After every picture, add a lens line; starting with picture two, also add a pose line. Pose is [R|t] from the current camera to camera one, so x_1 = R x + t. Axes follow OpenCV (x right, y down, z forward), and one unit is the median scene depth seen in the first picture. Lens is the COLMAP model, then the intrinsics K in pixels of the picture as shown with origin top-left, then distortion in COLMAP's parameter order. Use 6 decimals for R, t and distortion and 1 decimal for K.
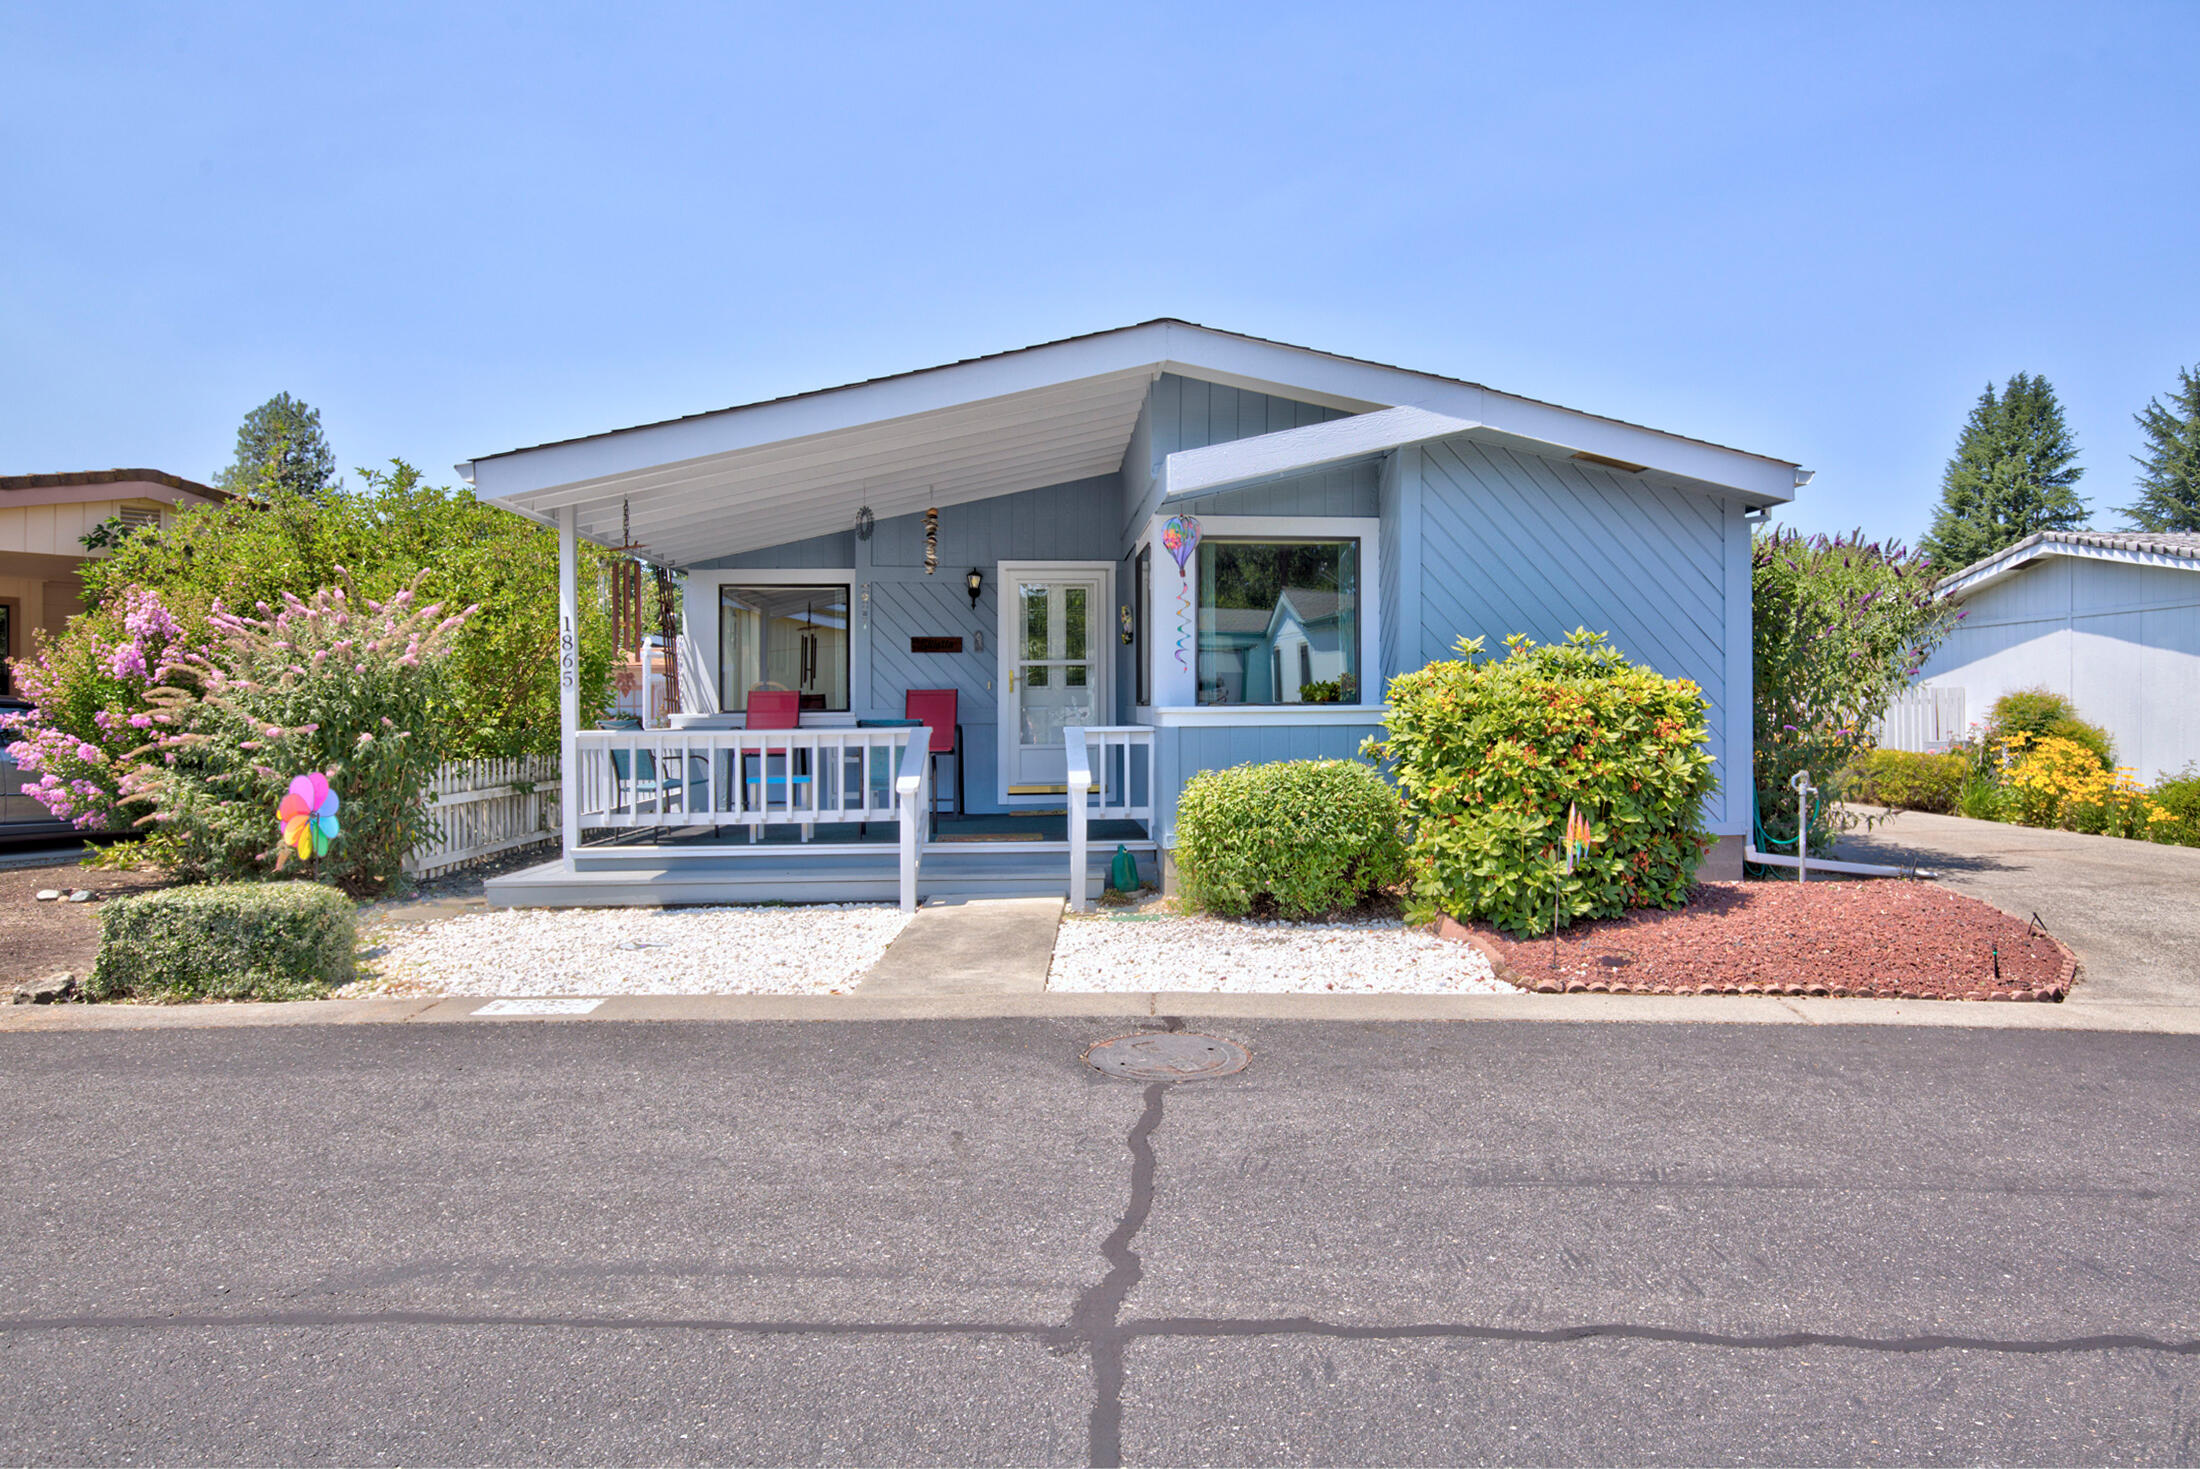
lens RADIAL K [[1382.9, 0, 1102.4], [0, 1382.9, 739.2], [0, 0, 1]] dist [-0.006075, 0.001414]
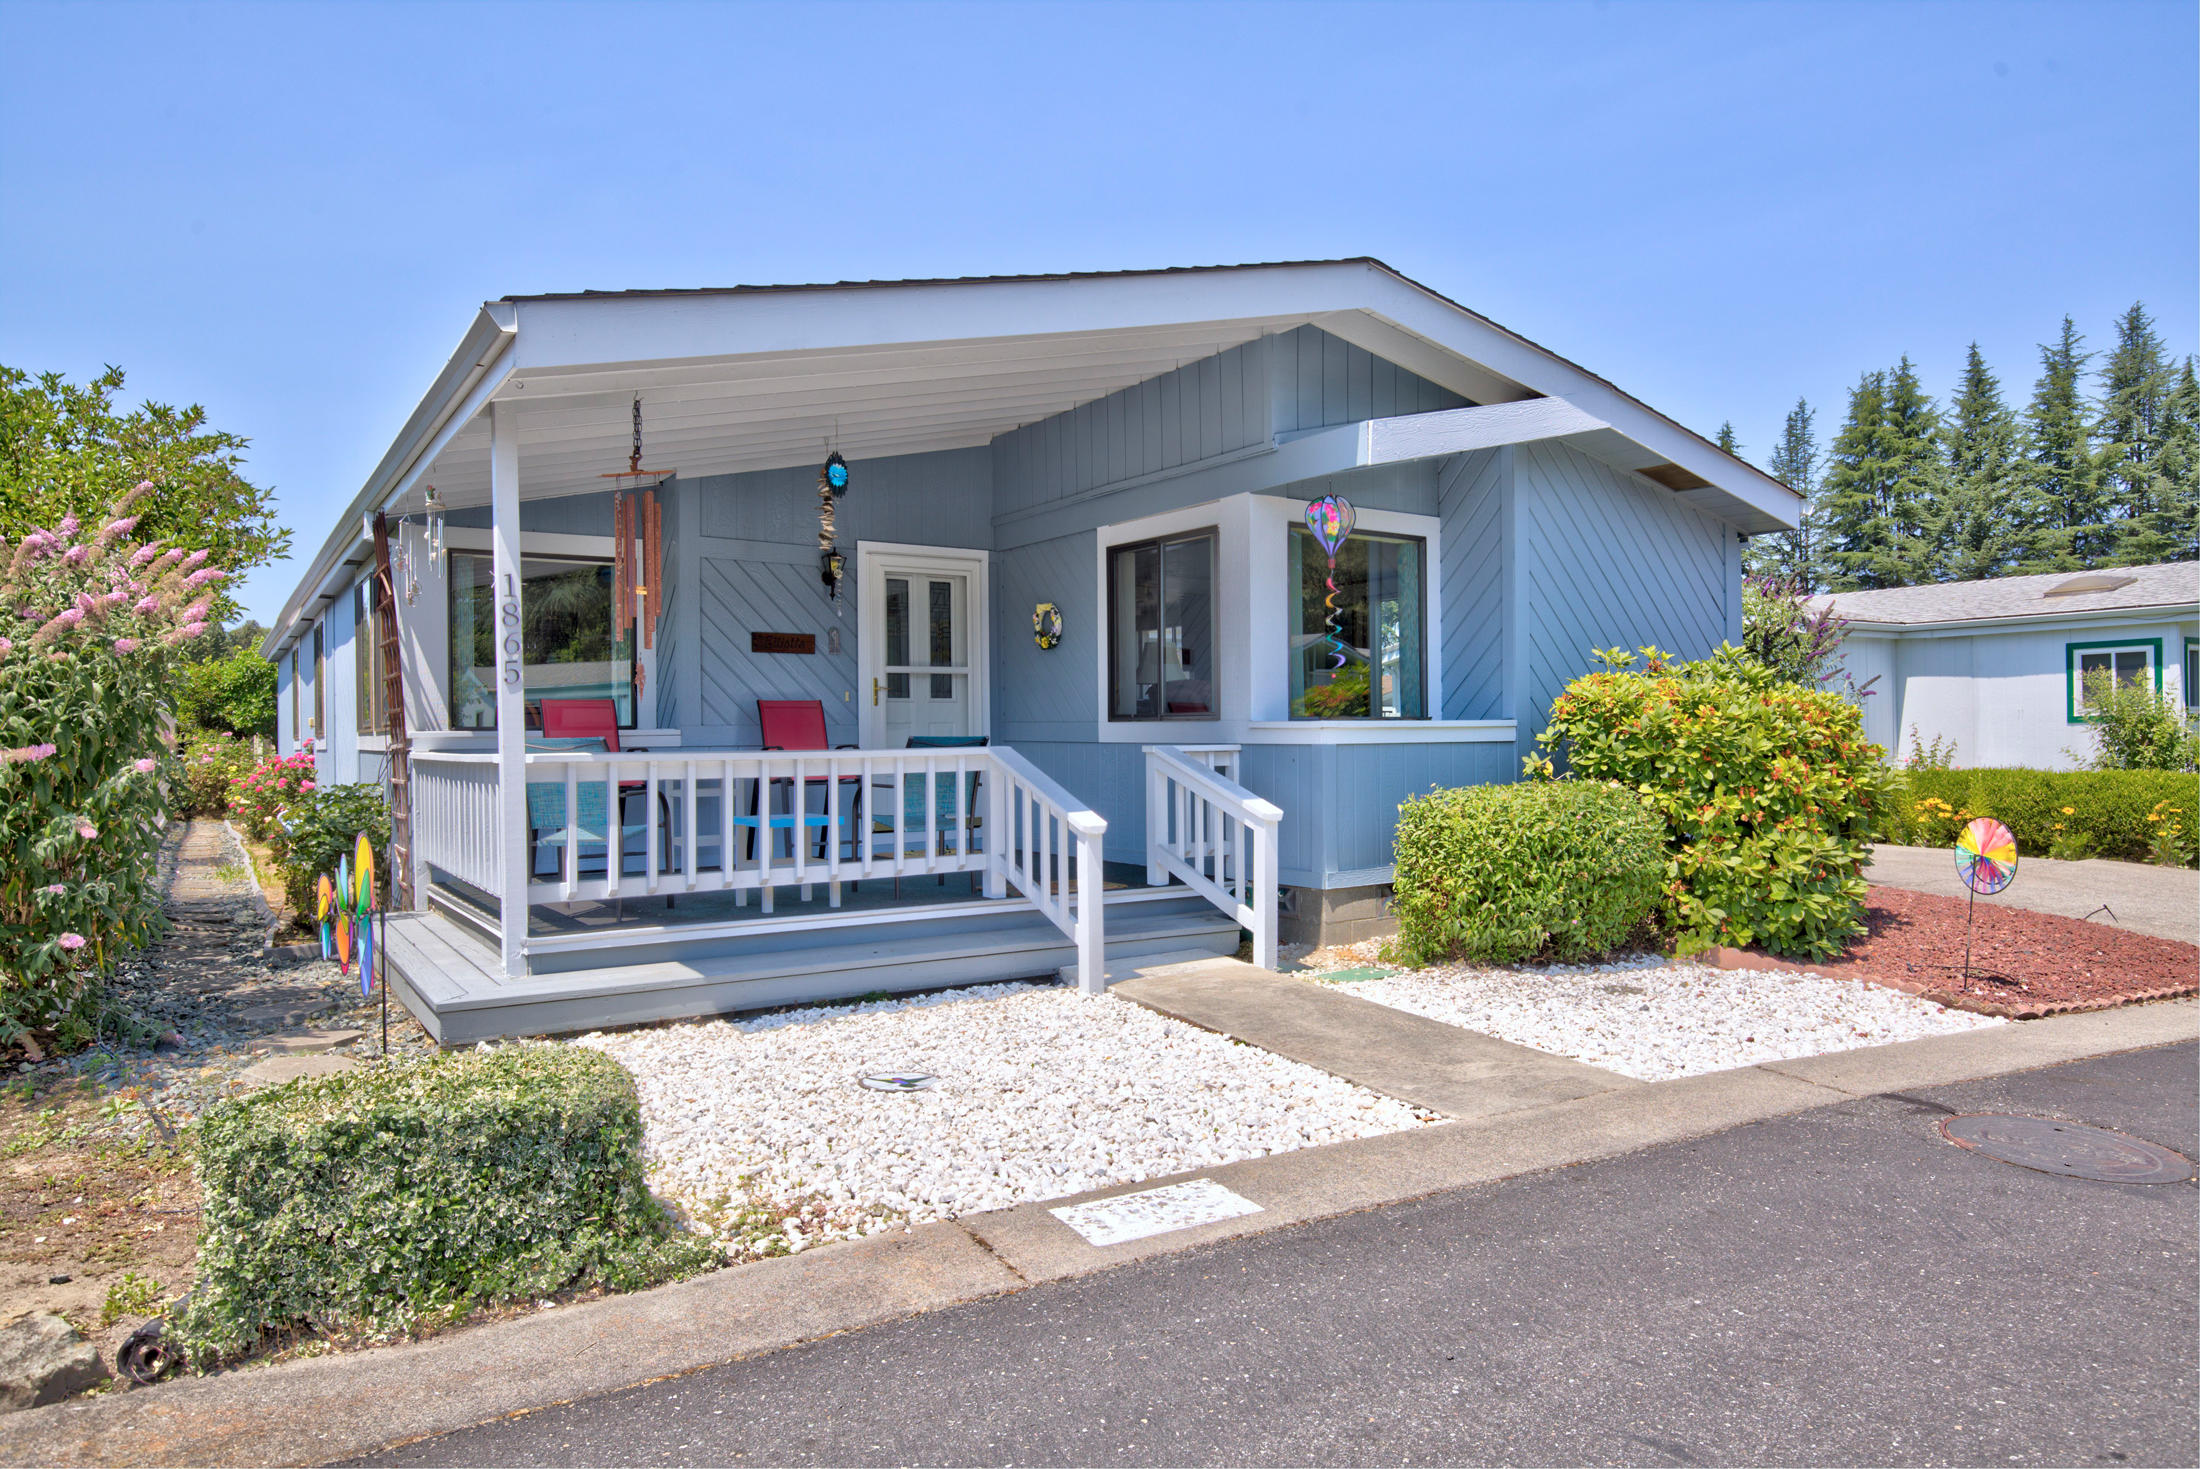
lens RADIAL K [[1382.9, 0, 1082.5], [0, 1382.9, 745.4], [0, 0, 1]] dist [-0.006075, 0.001414]
pose [[0.874473, -0.002842, 0.485066, -0.450674], [0.009800, 0.999882, -0.011808, 0.000212], [-0.484976, 0.015079, 0.874398, 0.307506]]
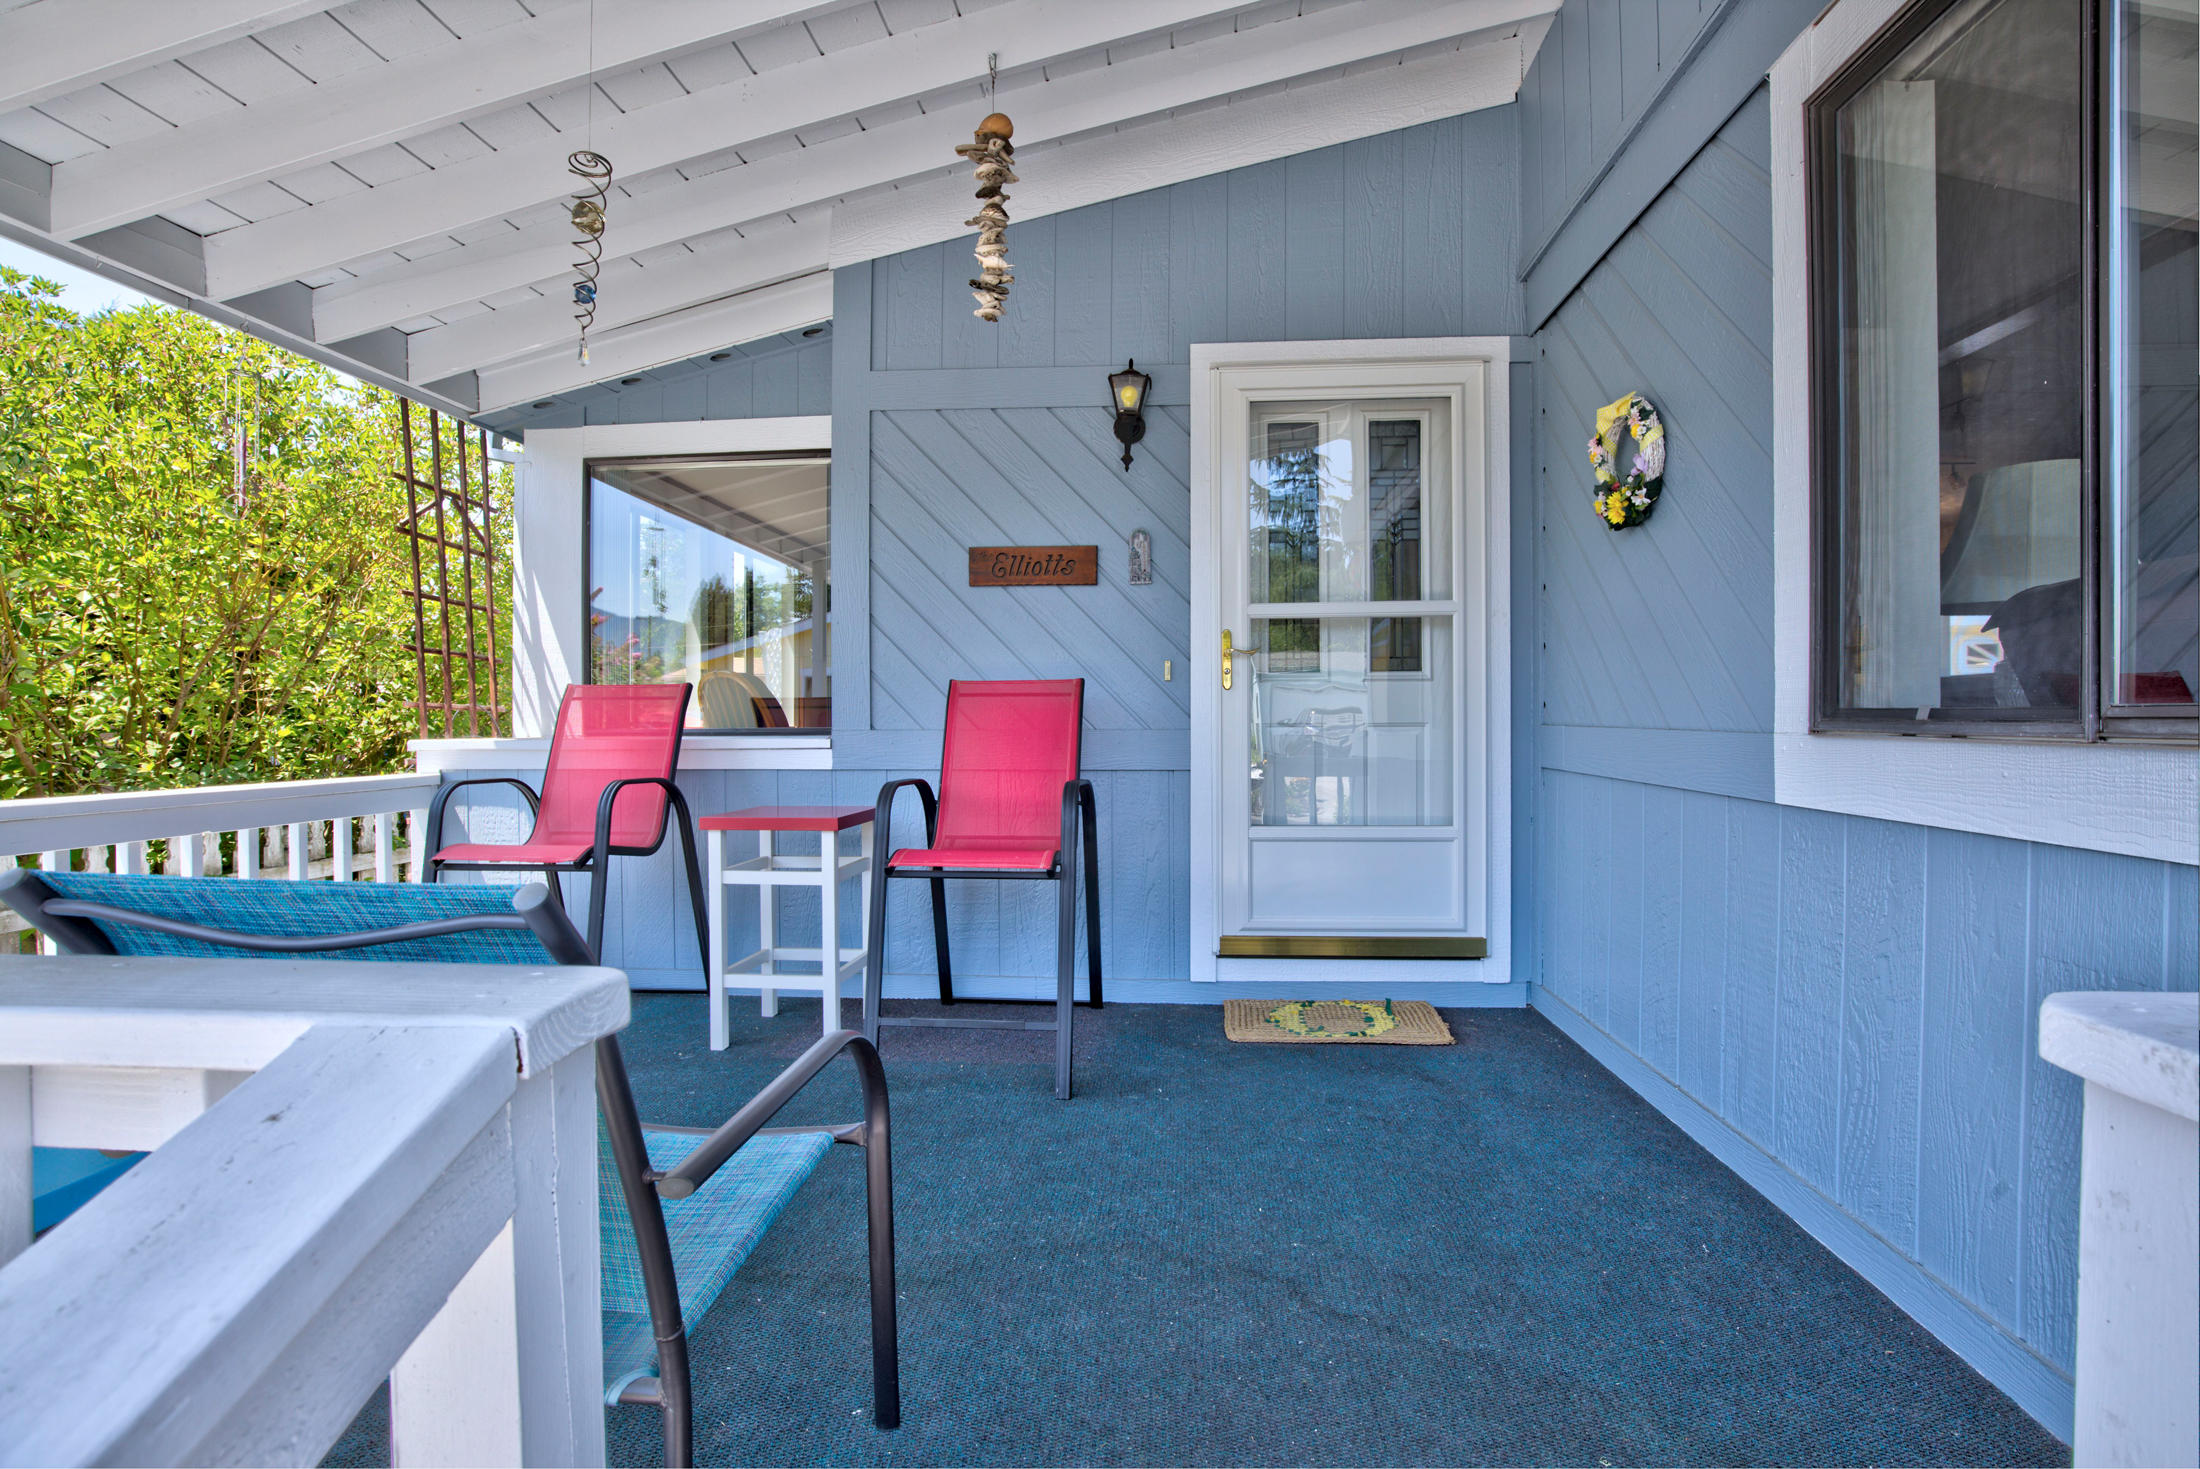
lens RADIAL K [[1000.2, 0, 1123.0], [0, 1000.2, 737.3], [0, 0, 1]] dist [0.006976, -0.001198]
pose [[0.991515, 0.003094, -0.129958, -0.074450], [-0.002554, 0.999987, 0.004325, -0.027496], [0.129969, -0.003956, 0.991510, 0.930281]]
